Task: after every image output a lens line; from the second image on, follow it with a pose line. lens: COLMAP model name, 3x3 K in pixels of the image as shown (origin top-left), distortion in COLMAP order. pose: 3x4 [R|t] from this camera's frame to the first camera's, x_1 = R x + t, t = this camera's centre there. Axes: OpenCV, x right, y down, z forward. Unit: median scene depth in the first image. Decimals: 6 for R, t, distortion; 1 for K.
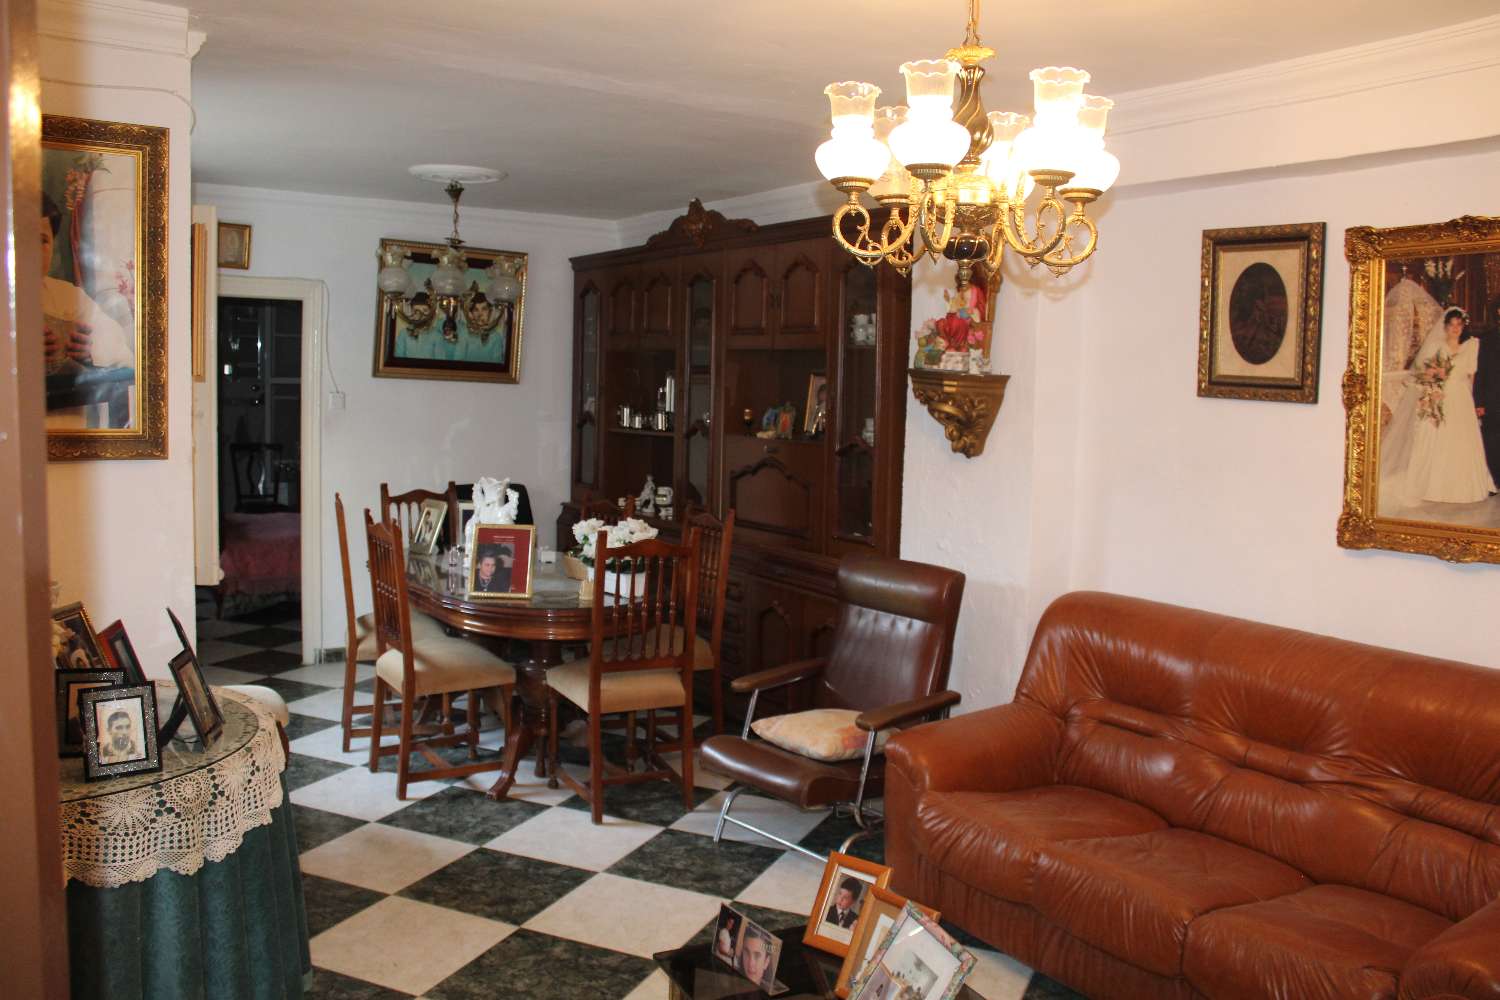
lens RADIAL K [[1254.5, 0, 743.1], [0, 1254.5, 496.5], [0, 0, 1]] dist [-0.162422, 0.148082]
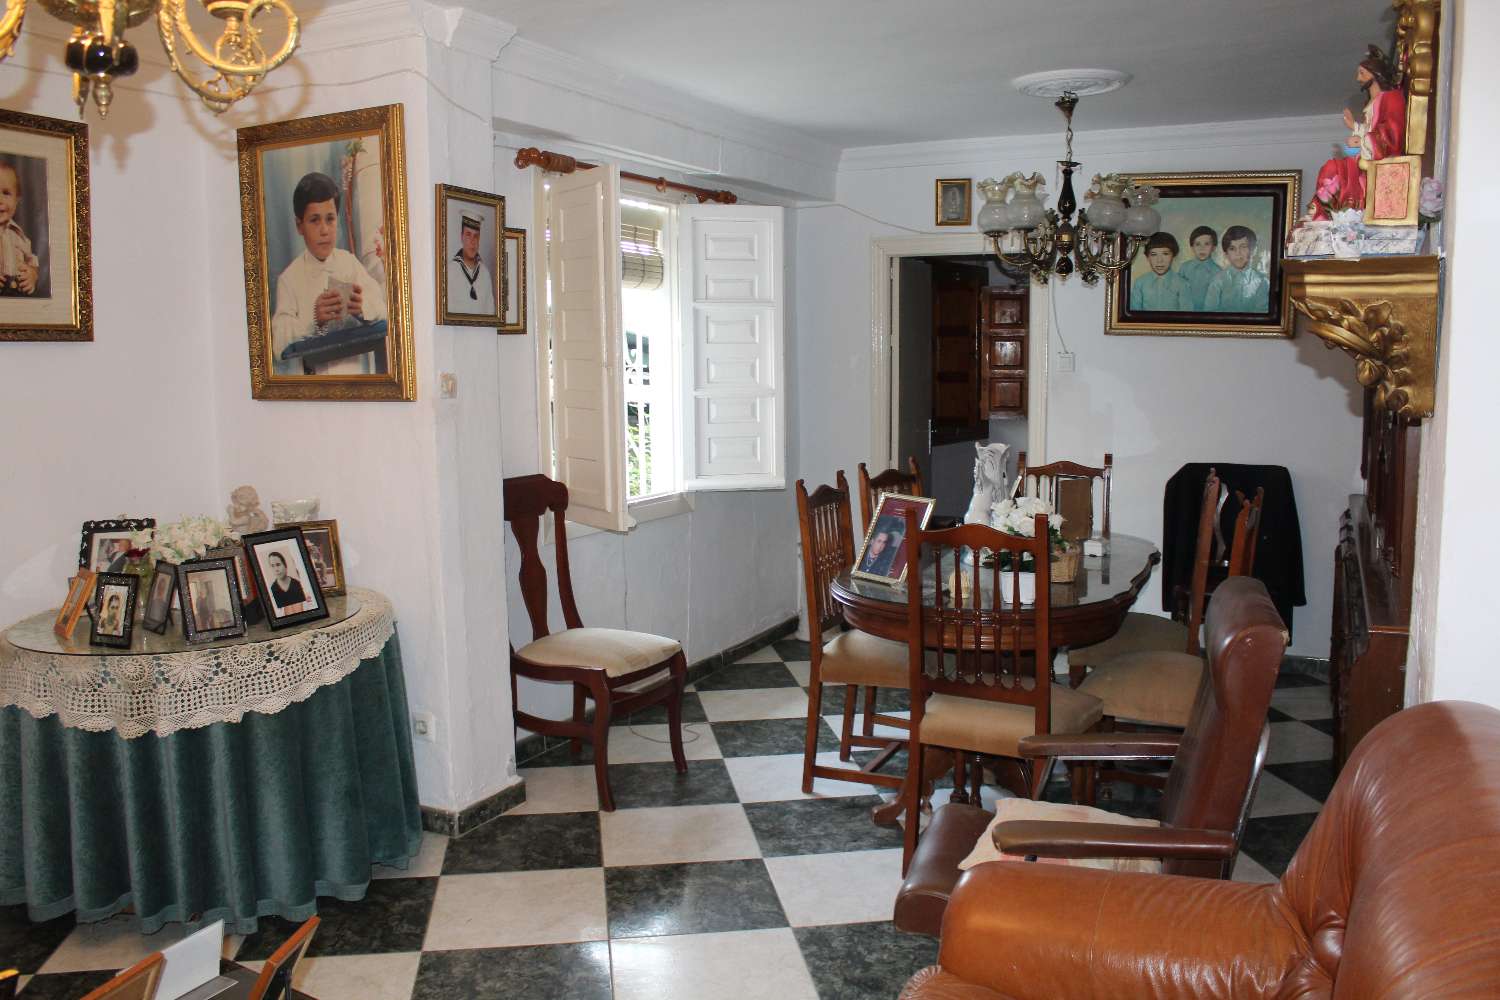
lens RADIAL K [[1254.5, 0, 750.5], [0, 1254.5, 501.6], [0, 0, 1]] dist [-0.162422, 0.148082]
pose [[0.517741, 0.063978, -0.853142, 0.481365], [-0.054682, 0.997636, 0.041630, -0.002600], [0.853788, 0.025098, 0.520015, 0.499983]]
